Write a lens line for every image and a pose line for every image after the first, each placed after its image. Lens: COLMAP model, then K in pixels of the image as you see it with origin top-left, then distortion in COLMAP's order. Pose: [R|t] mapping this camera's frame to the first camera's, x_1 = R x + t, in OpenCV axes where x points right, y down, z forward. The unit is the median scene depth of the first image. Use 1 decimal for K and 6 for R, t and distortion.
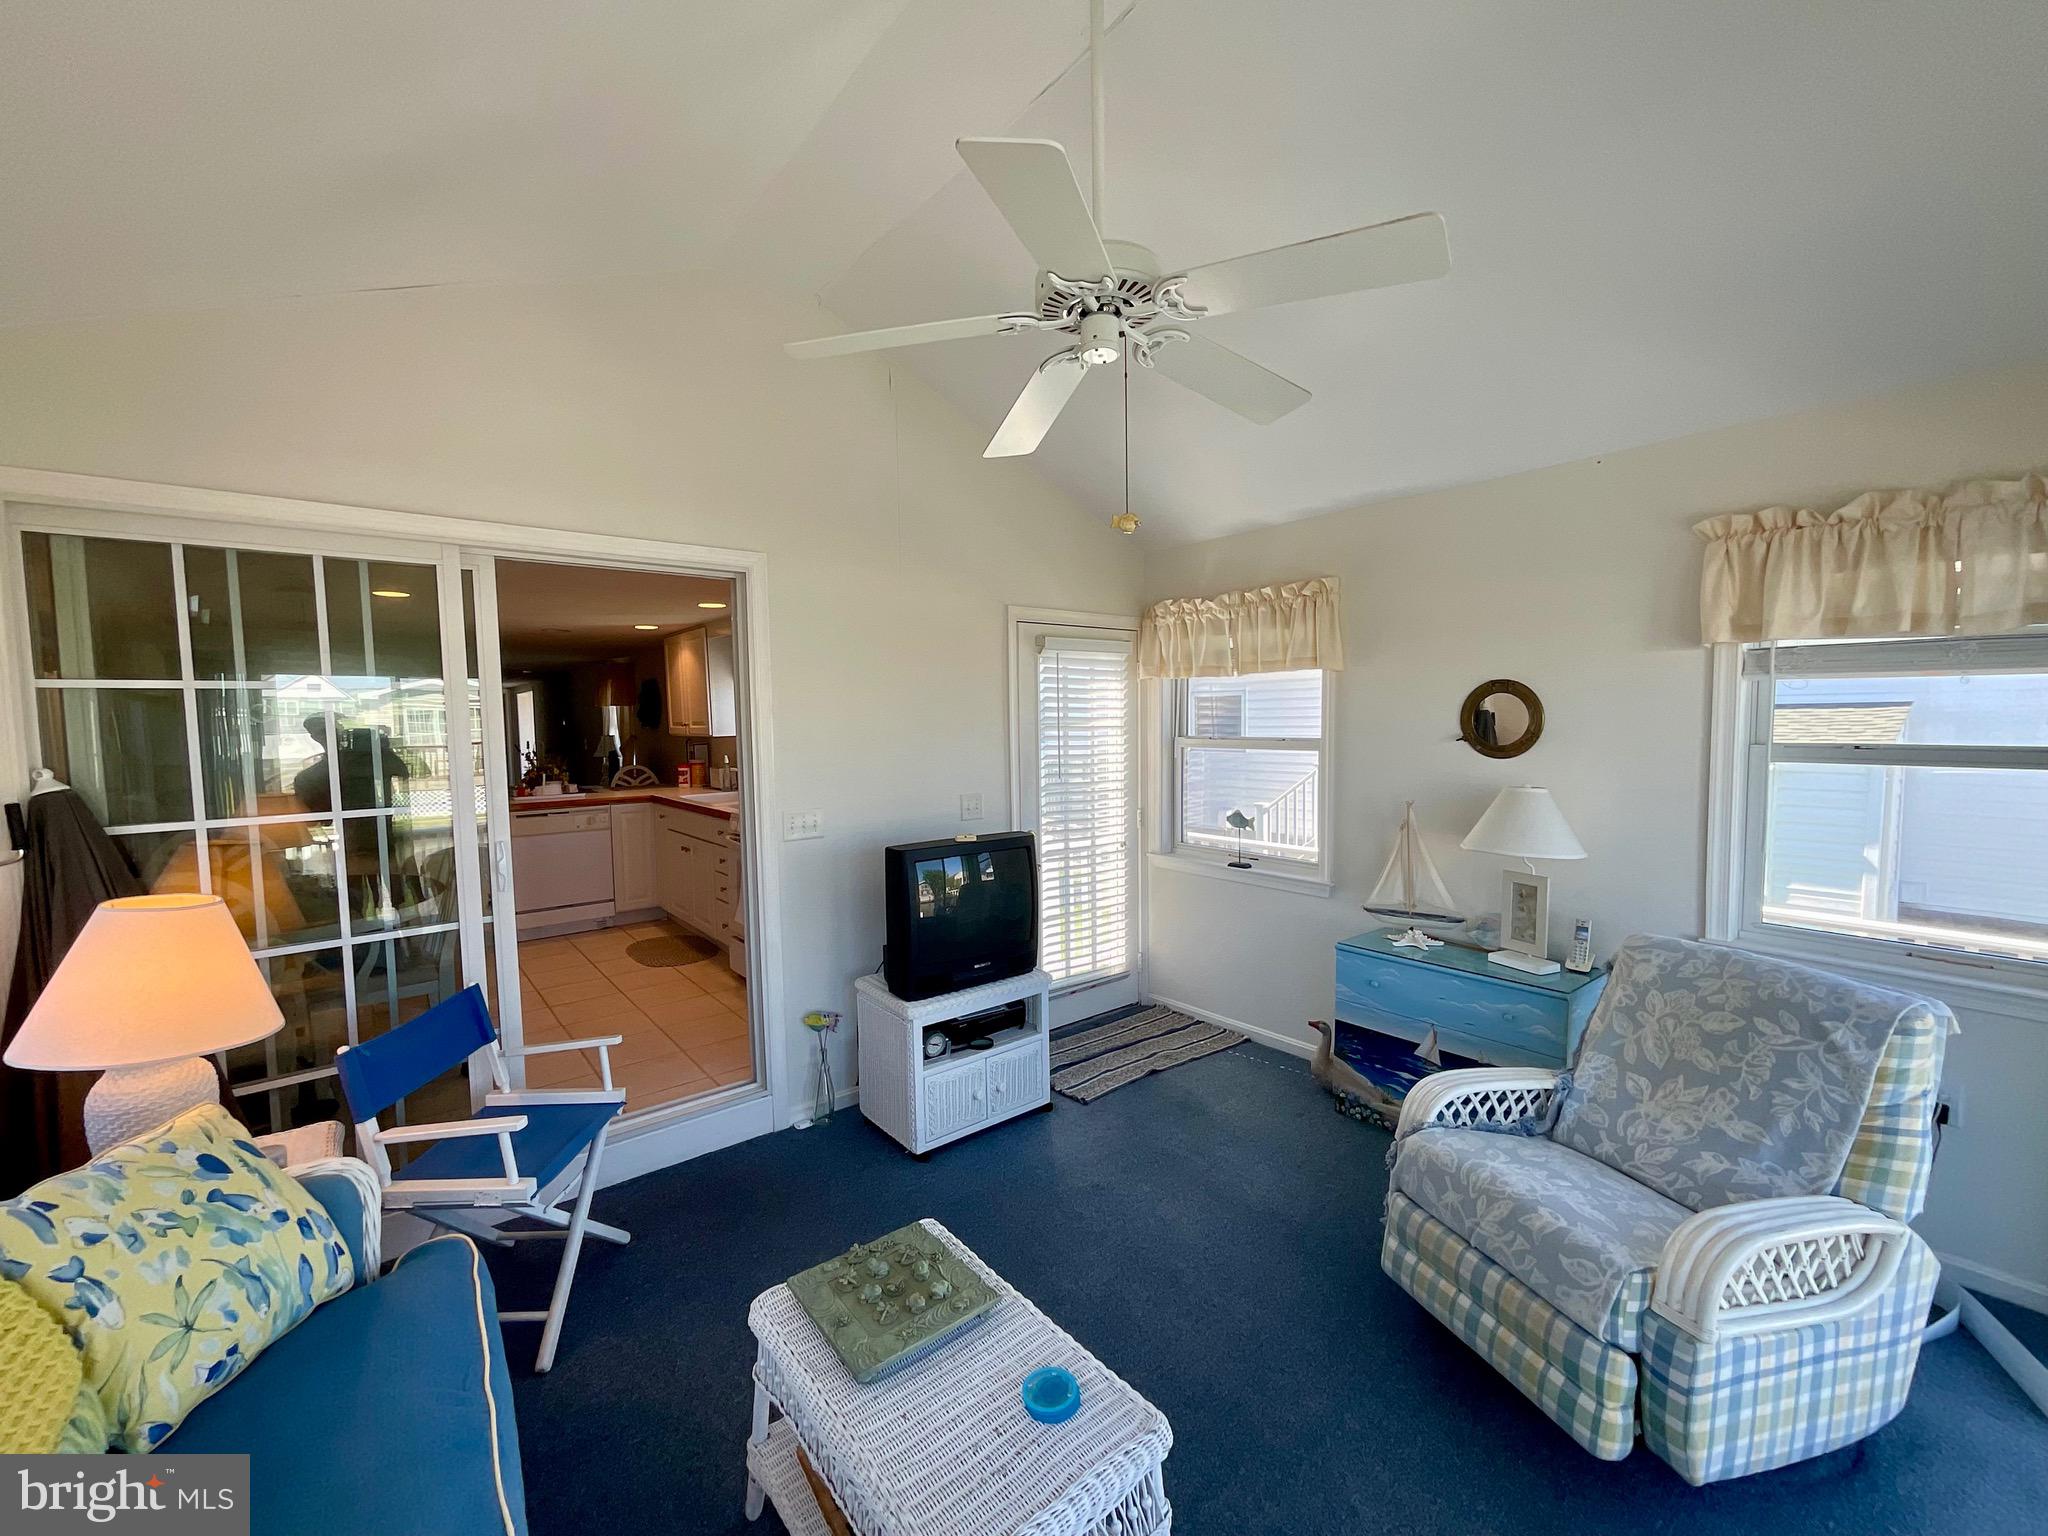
lens RADIAL K [[831.4, 0, 1024.0], [0, 831.4, 768.0], [0, 0, 1]] dist [0.000056, 0.000204]
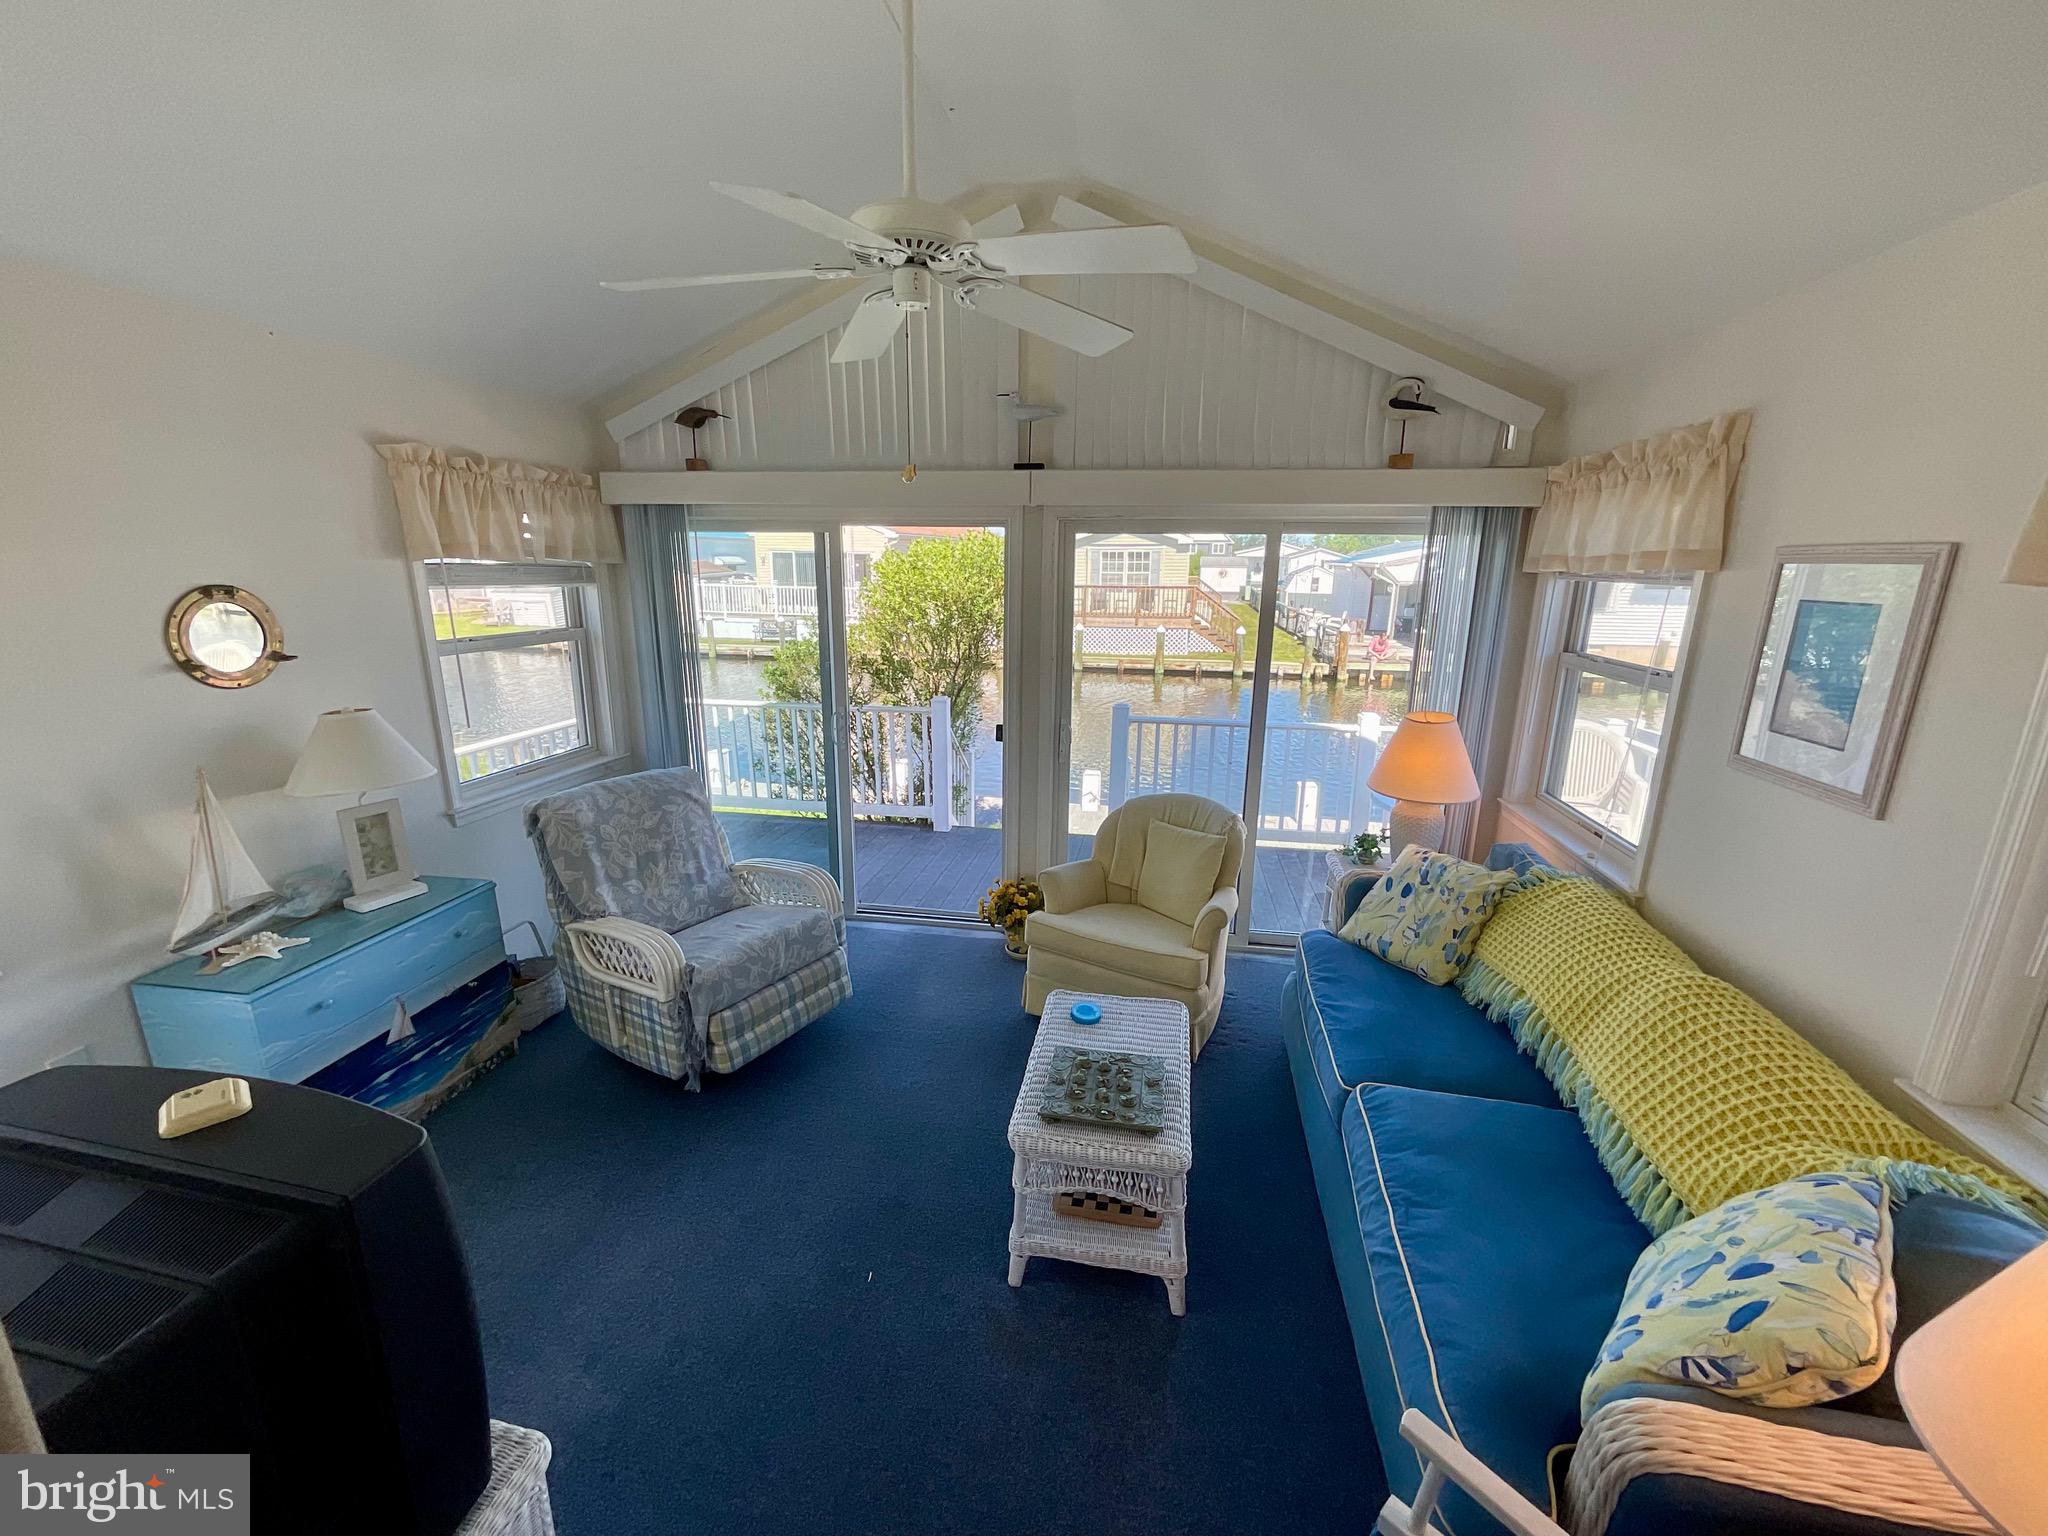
lens RADIAL K [[830.3, 0, 1025.6], [0, 830.3, 770.1], [0, 0, 1]] dist [-0.003655, 0.000384]
pose [[-0.658271, -0.173628, 0.732484, -0.502540], [0.049508, 0.960945, 0.272274, -0.114694], [-0.751152, 0.215494, -0.623966, 0.947118]]
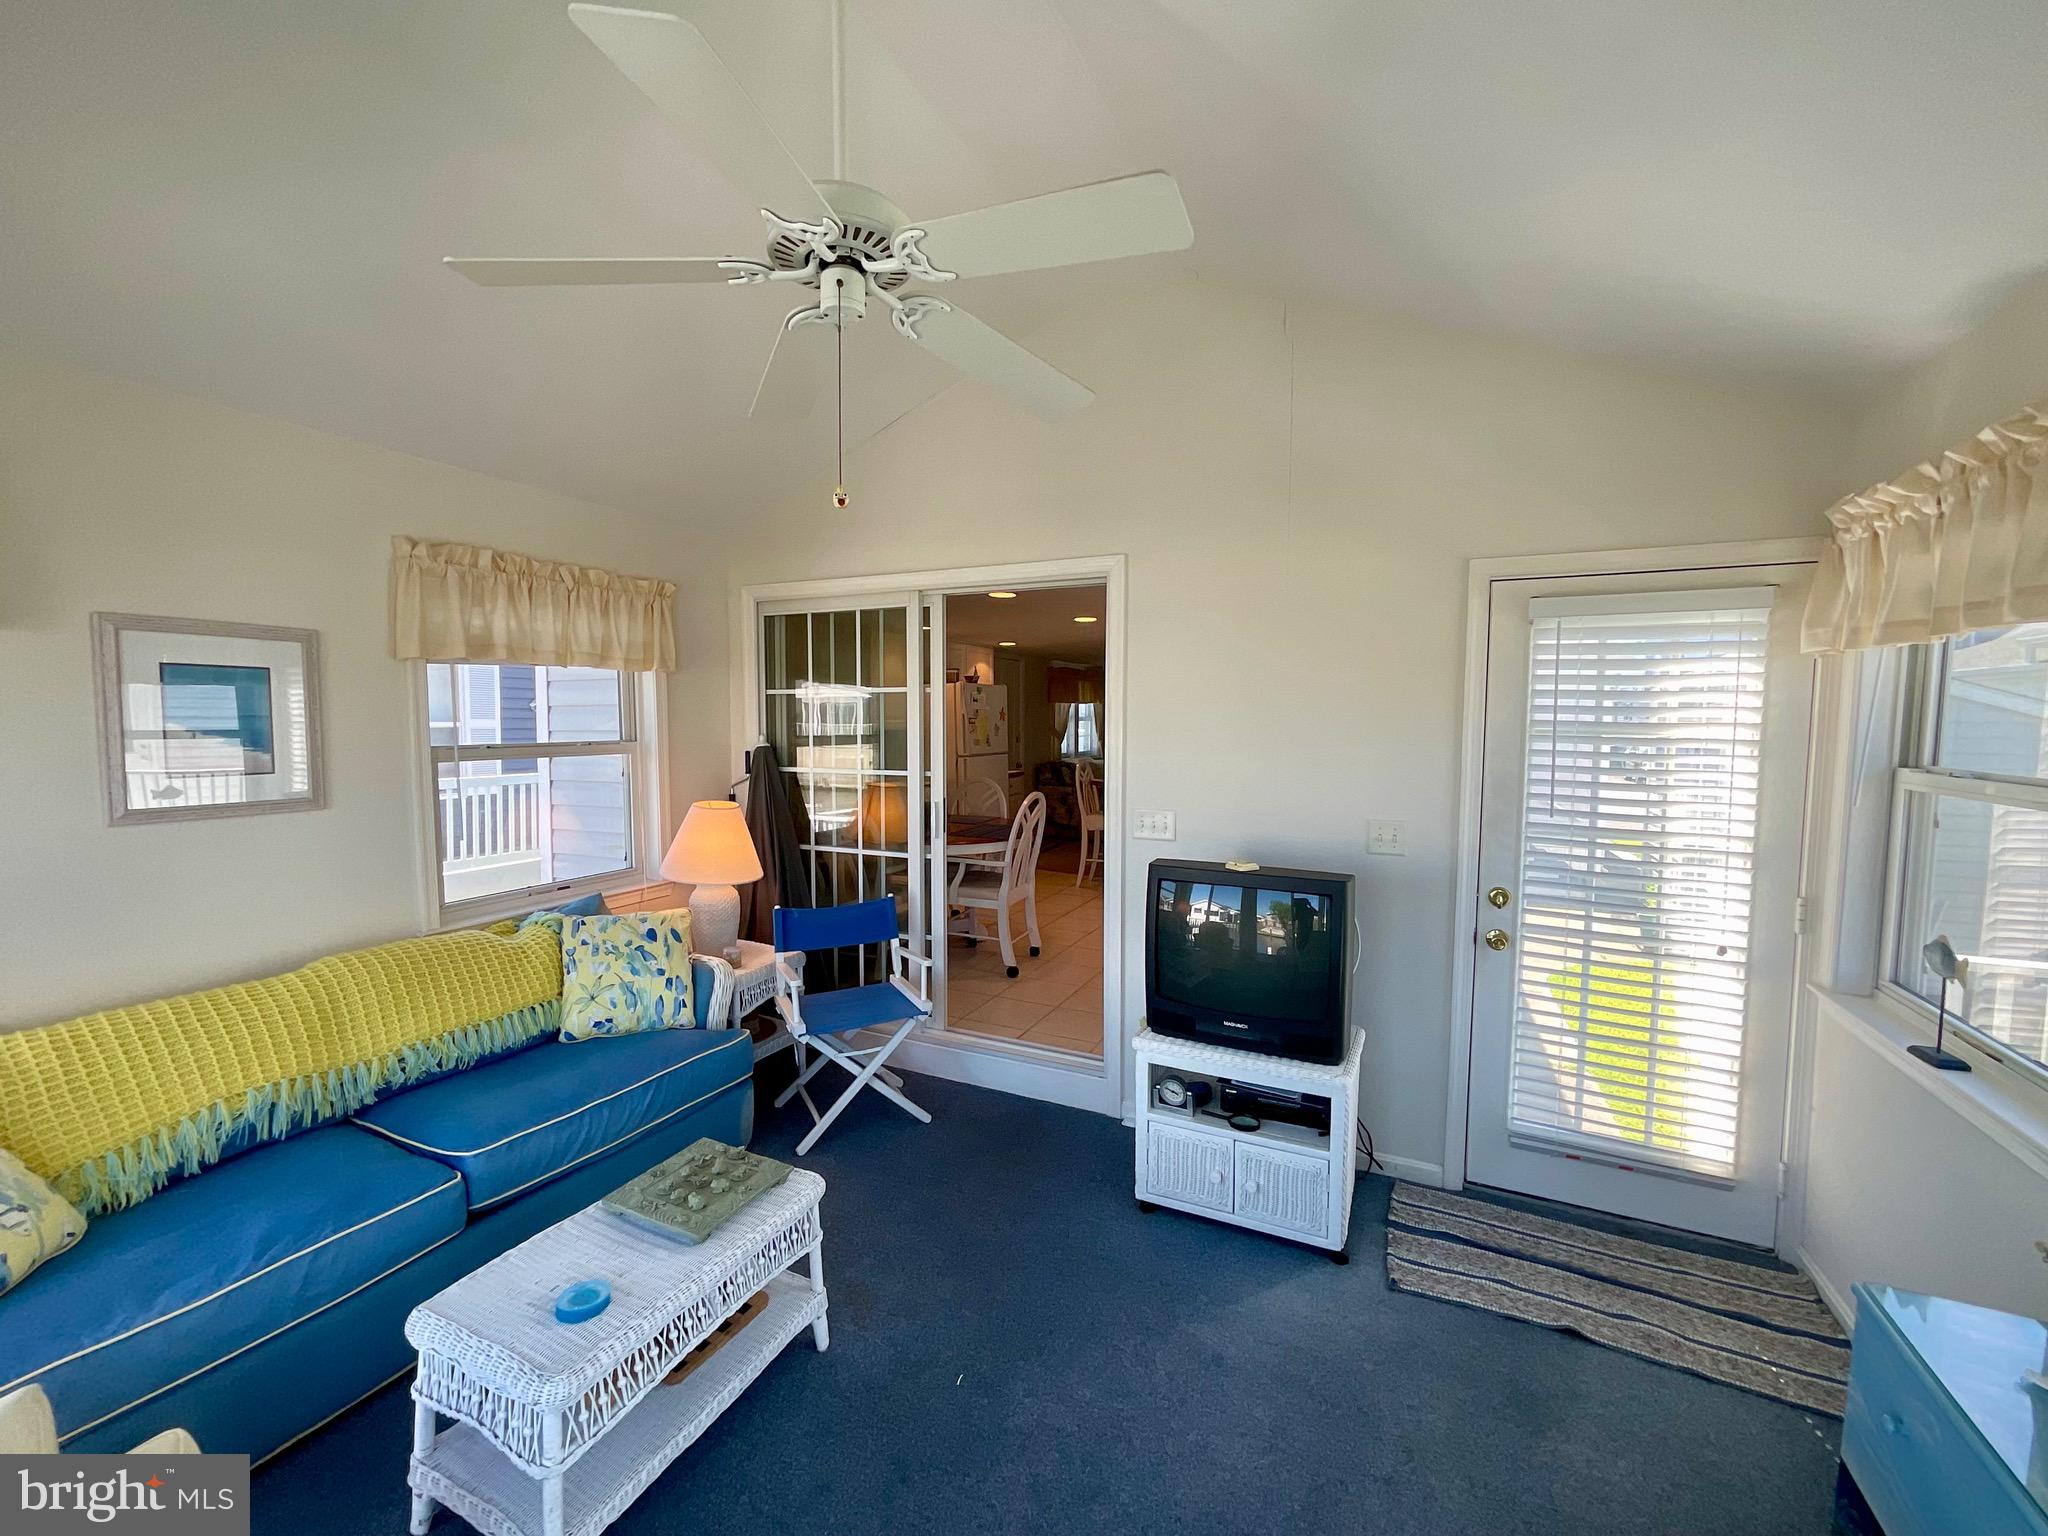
lens RADIAL K [[820.5, 0, 1020.3], [0, 820.5, 771.8], [0, 0, 1]] dist [-0.009236, 0.007321]
pose [[0.432950, 0.076454, -0.898170, 0.560244], [-0.068622, 0.996301, 0.051729, -0.035501], [0.898802, 0.039238, 0.436594, 0.456348]]
